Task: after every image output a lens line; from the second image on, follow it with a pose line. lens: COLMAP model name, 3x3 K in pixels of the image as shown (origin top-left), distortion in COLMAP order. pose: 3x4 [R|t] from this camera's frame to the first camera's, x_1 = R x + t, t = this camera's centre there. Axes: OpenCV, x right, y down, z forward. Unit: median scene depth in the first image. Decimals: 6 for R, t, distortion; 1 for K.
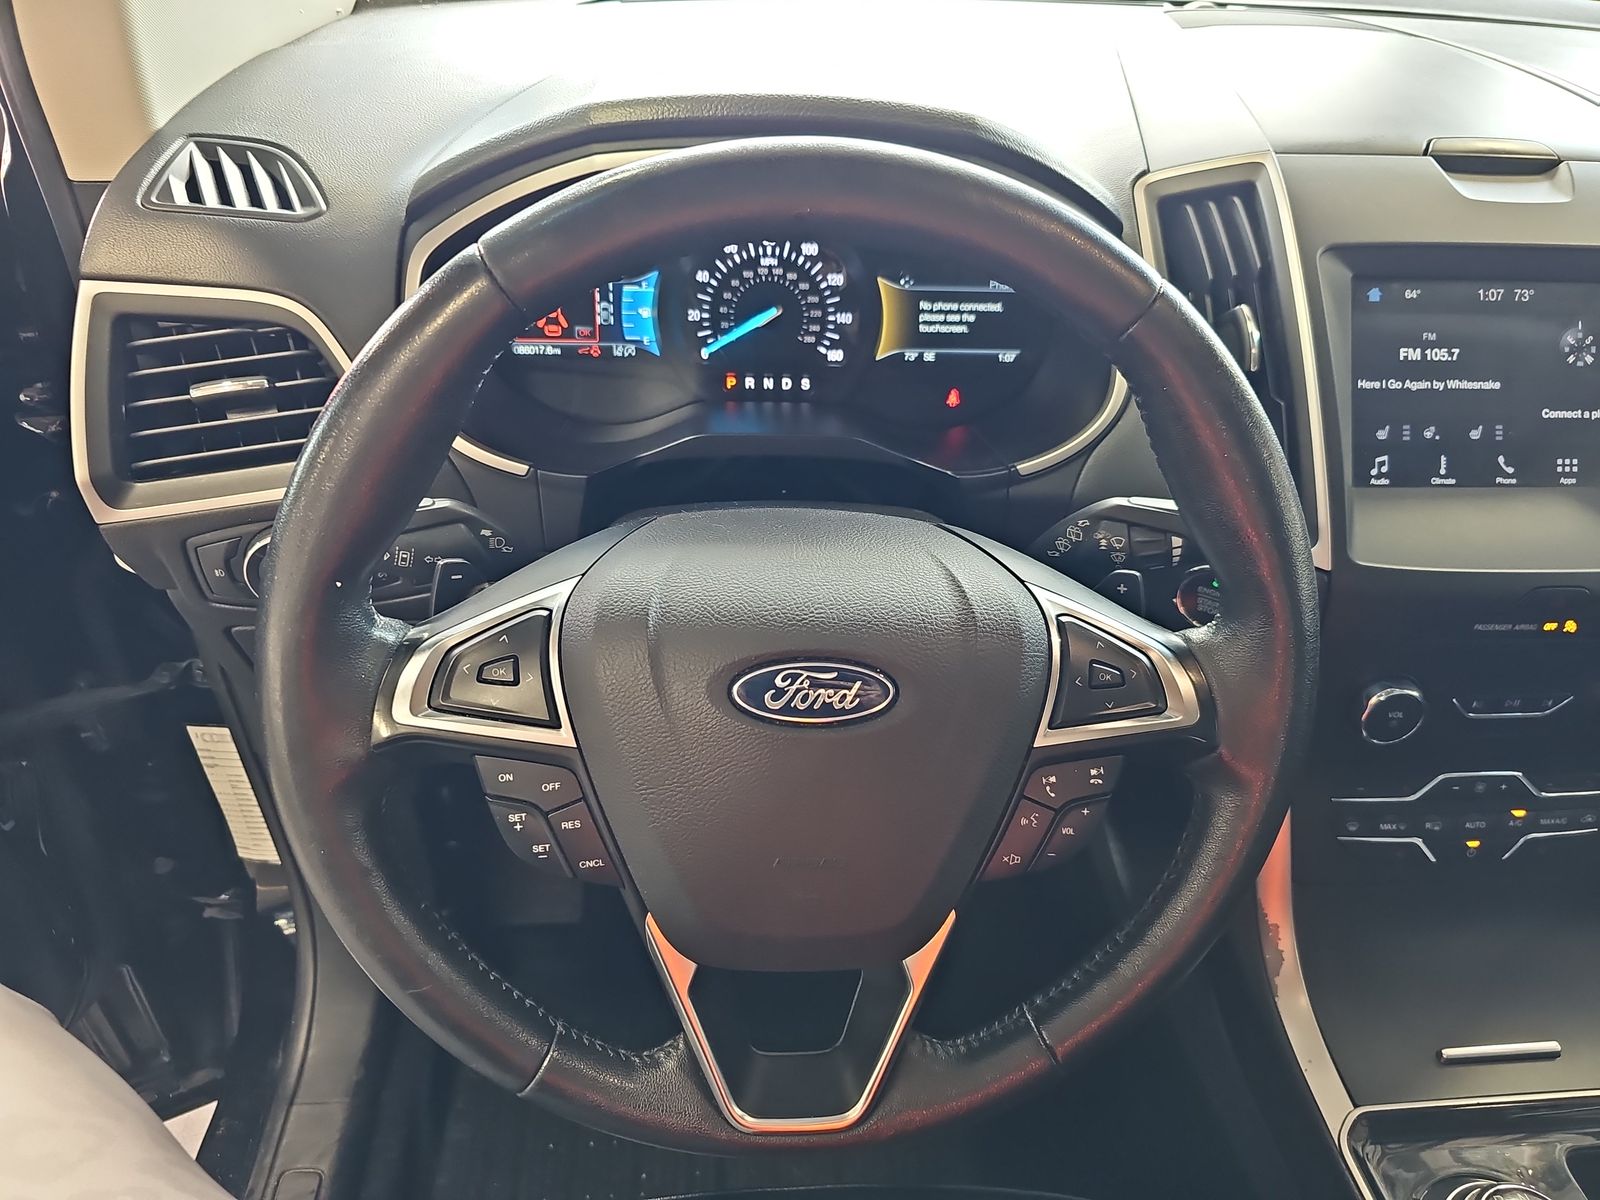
lens RADIAL K [[1045.9, 0, 795.5], [0, 1045.9, 606.3], [0, 0, 1]] dist [0.002823, -0.016301]
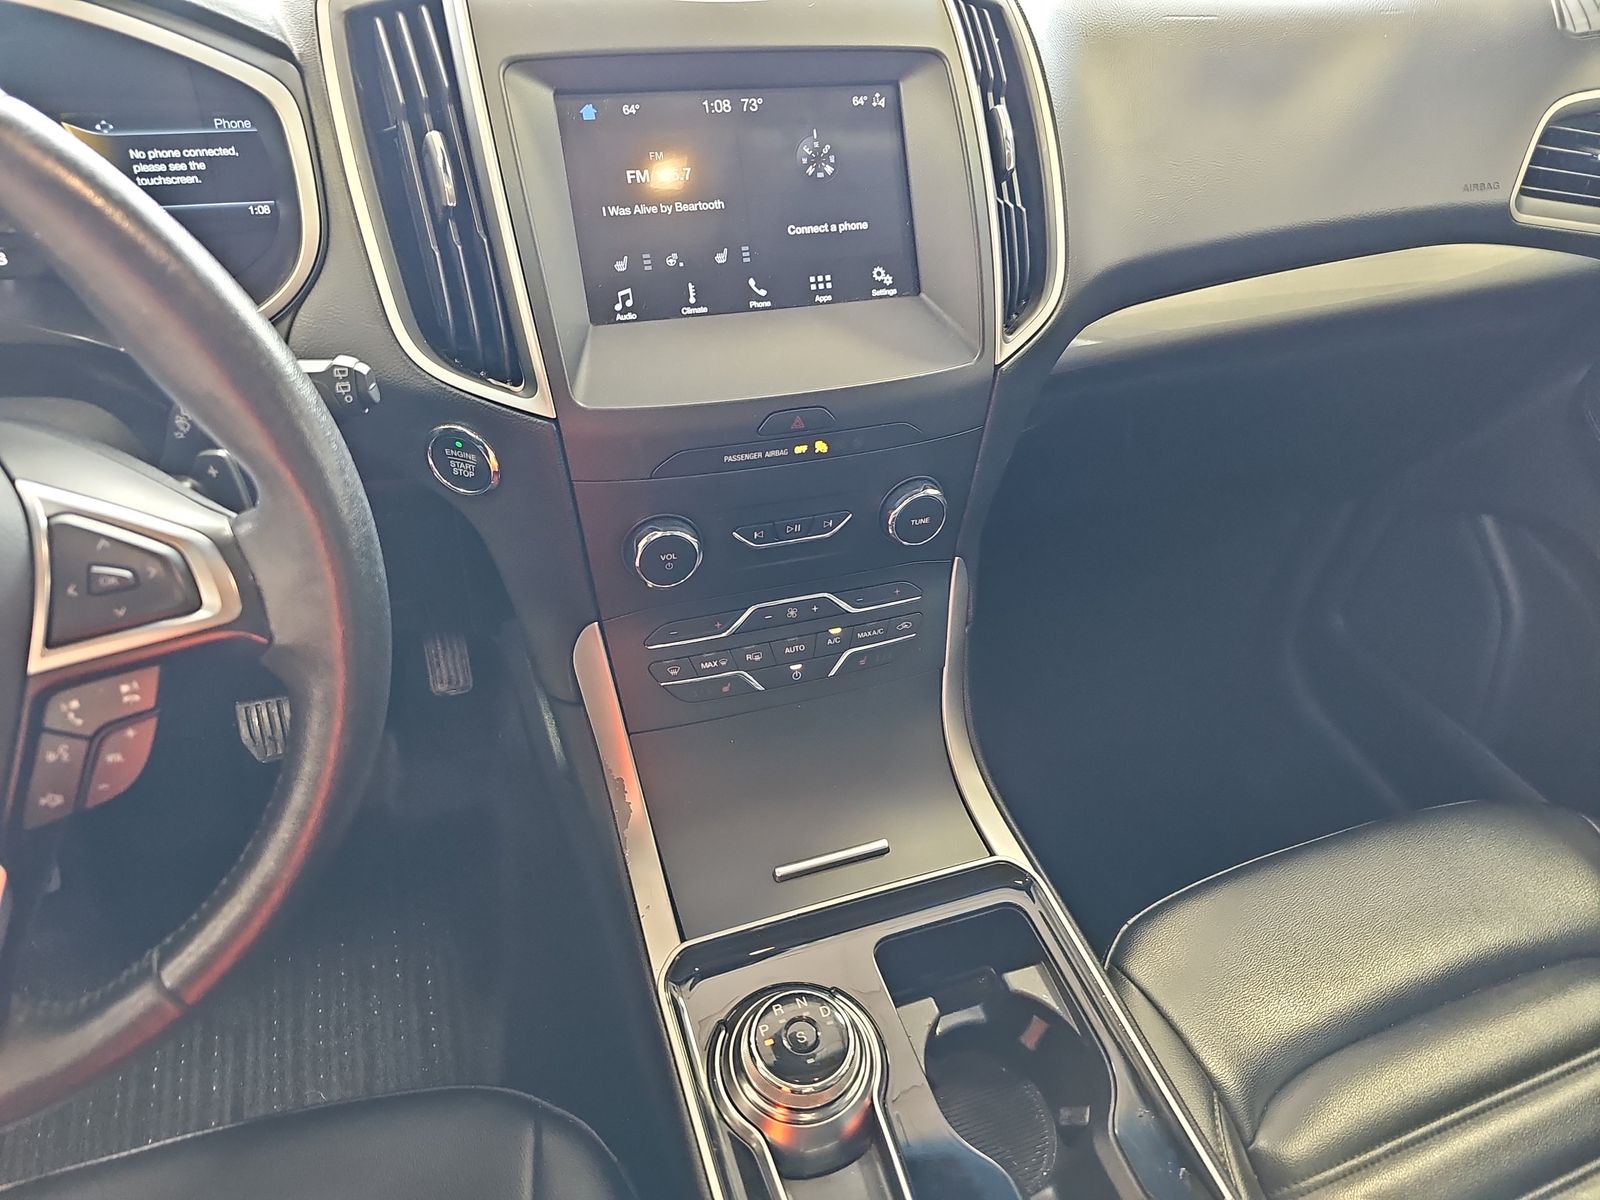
lens RADIAL K [[1045.9, 0, 798.2], [0, 1045.9, 593.7], [0, 0, 1]] dist [0.002823, -0.016301]
pose [[0.964224, -0.148443, 0.219628, 0.459579], [0.121773, 0.983952, 0.130421, 0.023773], [-0.235464, -0.099010, 0.966827, 0.014947]]
